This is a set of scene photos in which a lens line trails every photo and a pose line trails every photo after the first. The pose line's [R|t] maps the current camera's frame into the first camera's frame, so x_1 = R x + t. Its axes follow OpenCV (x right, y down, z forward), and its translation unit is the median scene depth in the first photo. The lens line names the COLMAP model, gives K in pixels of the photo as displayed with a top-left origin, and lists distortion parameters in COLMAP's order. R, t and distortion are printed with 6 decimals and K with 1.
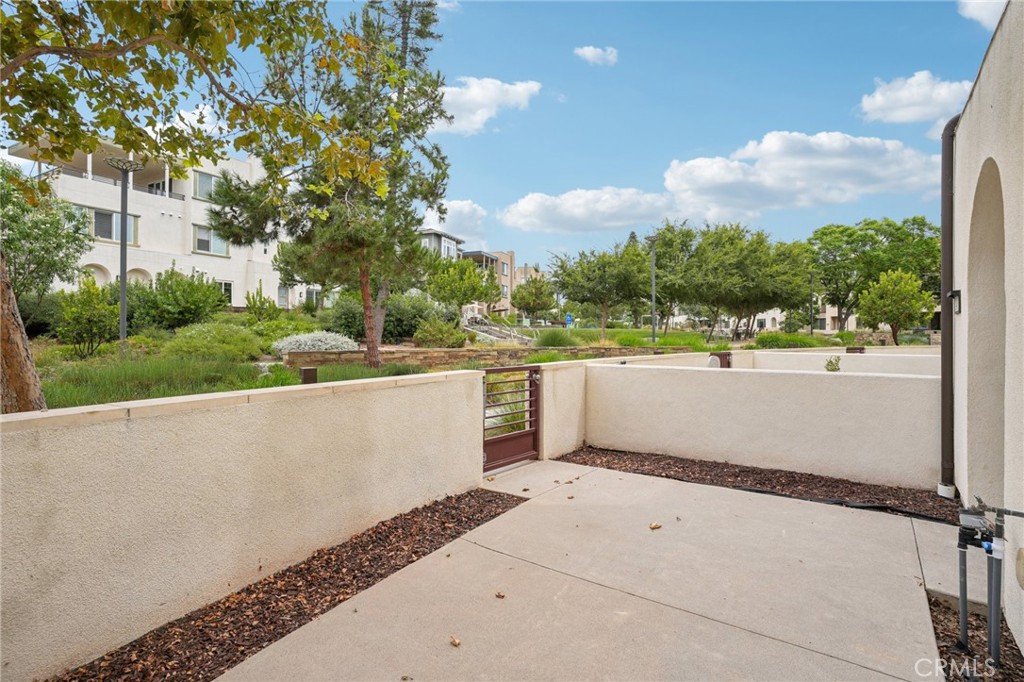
lens RADIAL K [[503.8, 0, 502.7], [0, 503.8, 340.9], [0, 0, 1]] dist [-0.068176, 0.027627]
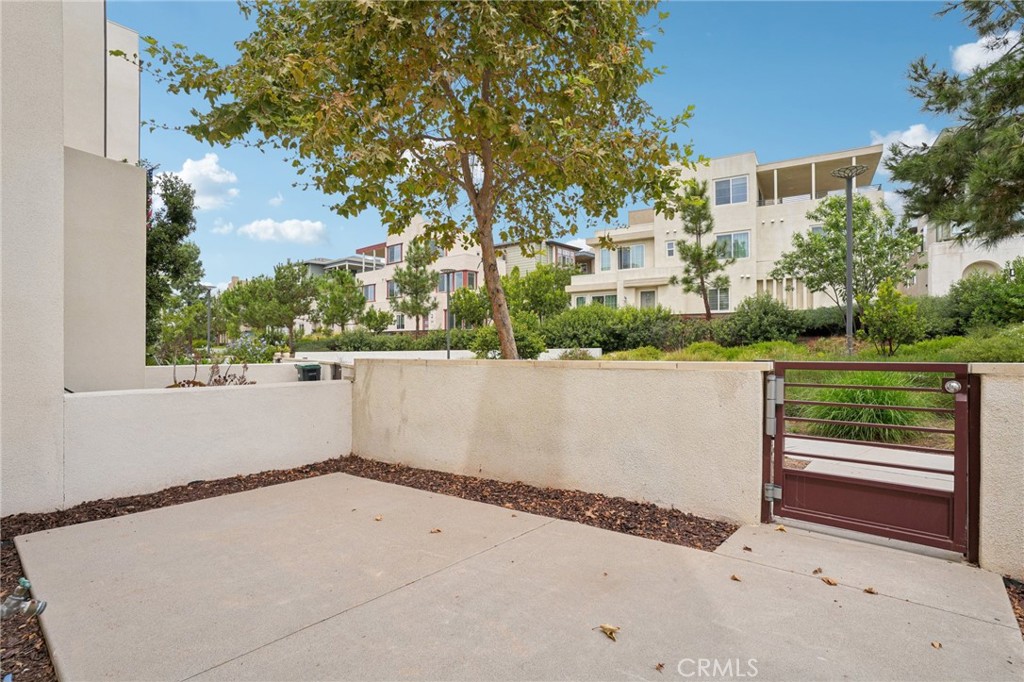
lens RADIAL K [[503.8, 0, 502.7], [0, 503.8, 340.9], [0, 0, 1]] dist [-0.068176, 0.027627]
pose [[-0.069395, -0.011938, -0.997518, 0.948511], [-0.002054, 0.999928, -0.011824, 0.052869], [0.997587, 0.001228, -0.069414, 0.990789]]
